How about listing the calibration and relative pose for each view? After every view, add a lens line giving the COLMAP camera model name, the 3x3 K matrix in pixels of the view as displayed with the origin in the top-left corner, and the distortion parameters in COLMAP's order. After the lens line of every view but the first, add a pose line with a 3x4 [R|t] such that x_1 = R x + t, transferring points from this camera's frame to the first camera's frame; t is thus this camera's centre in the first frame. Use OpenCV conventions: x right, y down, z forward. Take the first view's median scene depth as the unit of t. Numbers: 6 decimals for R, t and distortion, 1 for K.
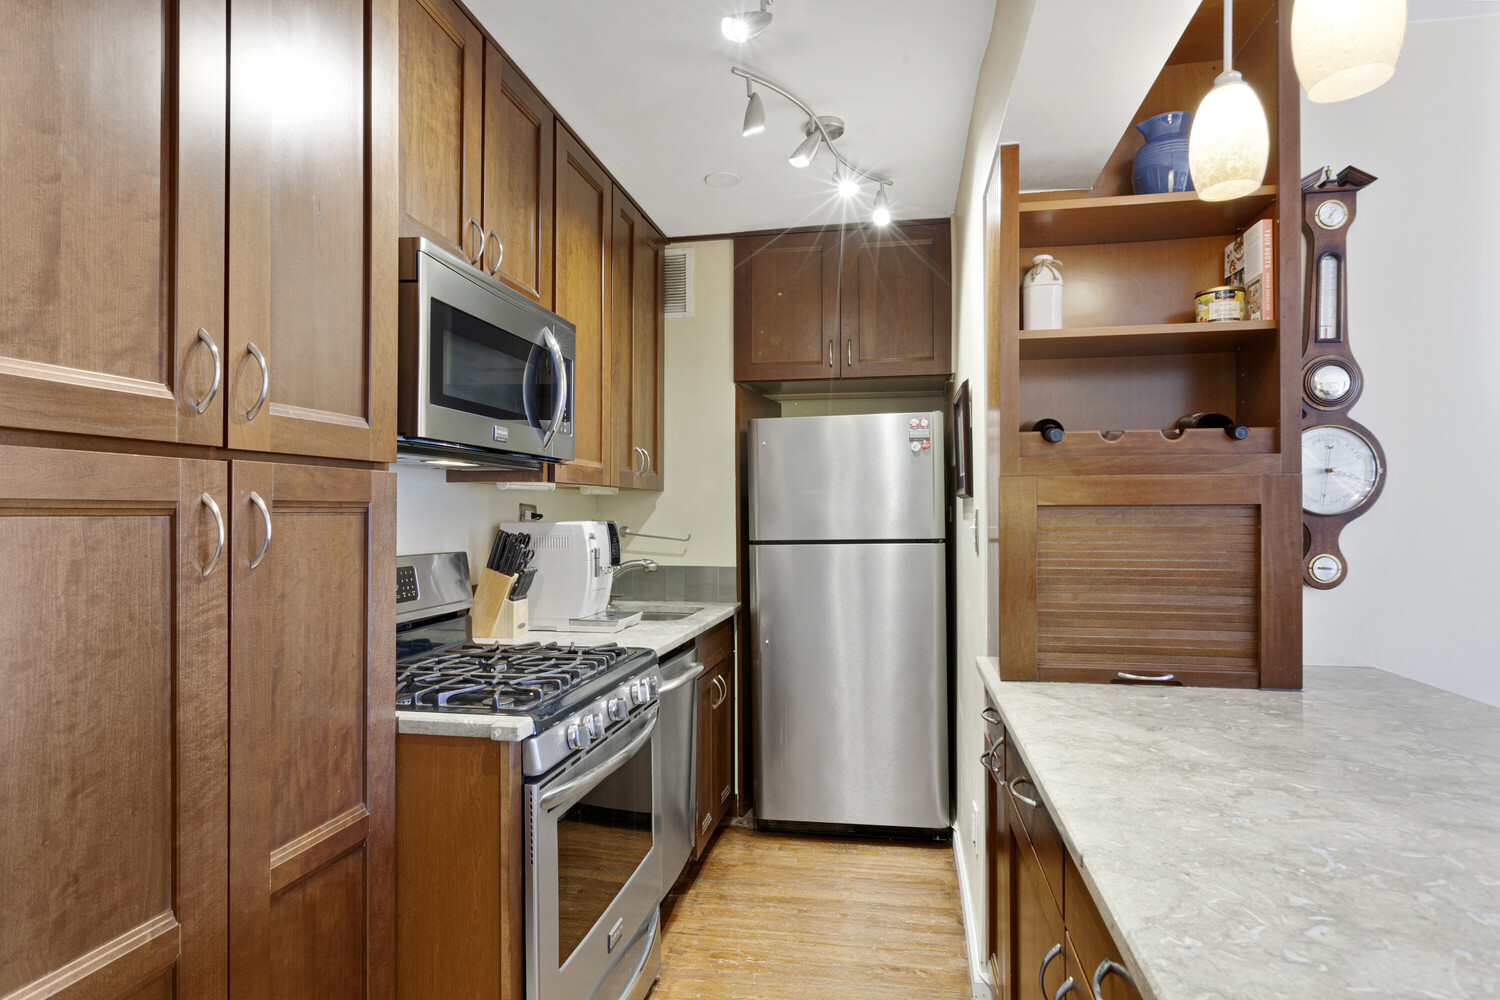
lens RADIAL K [[793.7, 0, 753.2], [0, 793.7, 507.7], [0, 0, 1]] dist [0.003756, -0.005835]
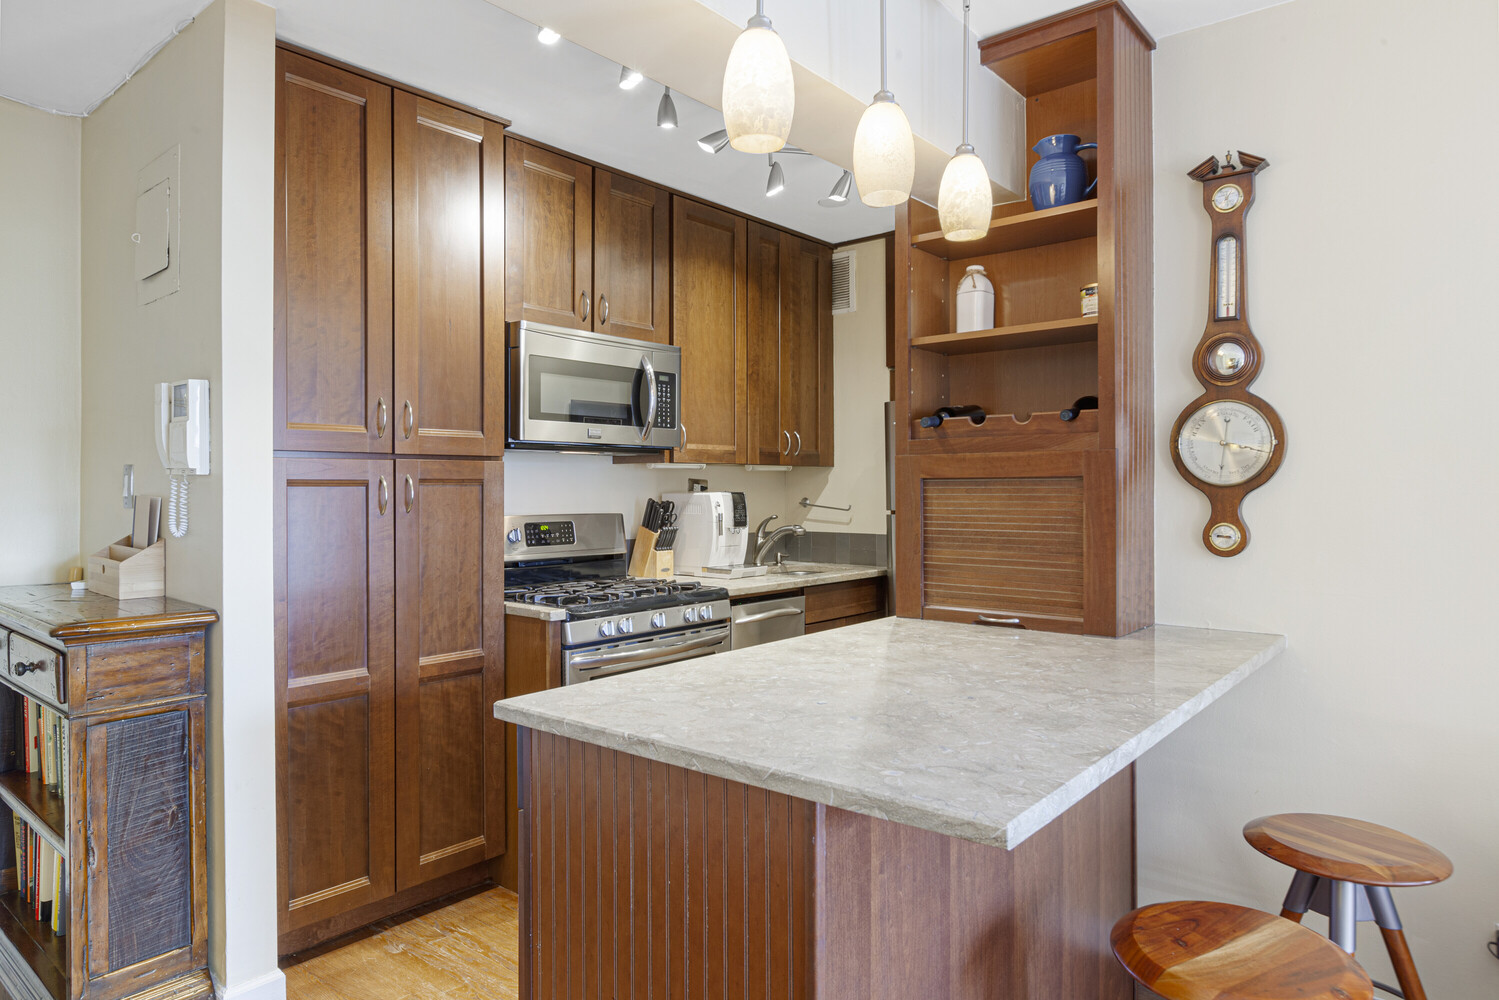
lens RADIAL K [[913.4, 0, 747.6], [0, 913.4, 490.8], [0, 0, 1]] dist [-0.006459, 0.000550]
pose [[0.870464, 0.000329, -0.492231, 0.871306], [0.004494, 0.999953, 0.008614, 0.003254], [0.492211, -0.009711, 0.870422, -0.407667]]
